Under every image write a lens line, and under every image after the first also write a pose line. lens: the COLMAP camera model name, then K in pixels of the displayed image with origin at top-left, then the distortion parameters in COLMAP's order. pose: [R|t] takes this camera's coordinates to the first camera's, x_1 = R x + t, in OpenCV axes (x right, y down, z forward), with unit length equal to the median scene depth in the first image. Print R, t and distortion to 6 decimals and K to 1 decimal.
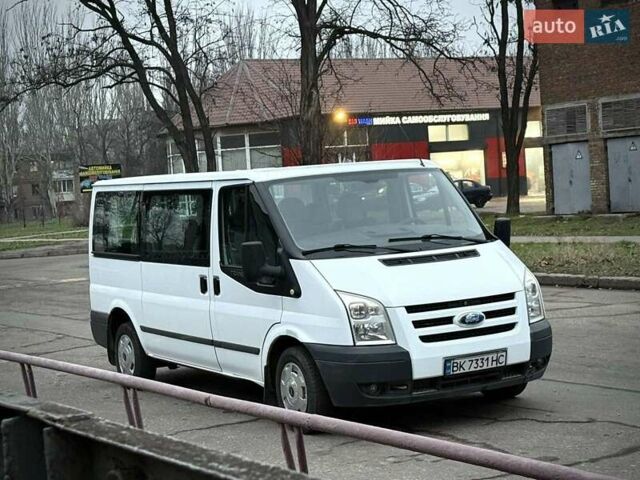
lens RADIAL K [[1258.9, 0, 320.0], [0, 1258.9, 240.0], [0, 0, 1]] dist [0.080062, 0.302969]
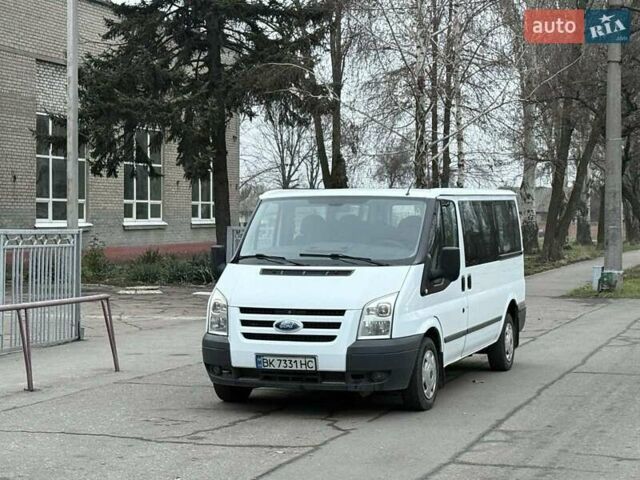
lens RADIAL K [[1258.9, 0, 320.0], [0, 1258.9, 240.0], [0, 0, 1]] dist [0.080062, 0.302969]
pose [[0.648557, 0.082180, -0.756717, 0.985765], [-0.076081, 0.996175, 0.042978, -0.067649], [0.757355, 0.029698, 0.652328, 0.240521]]
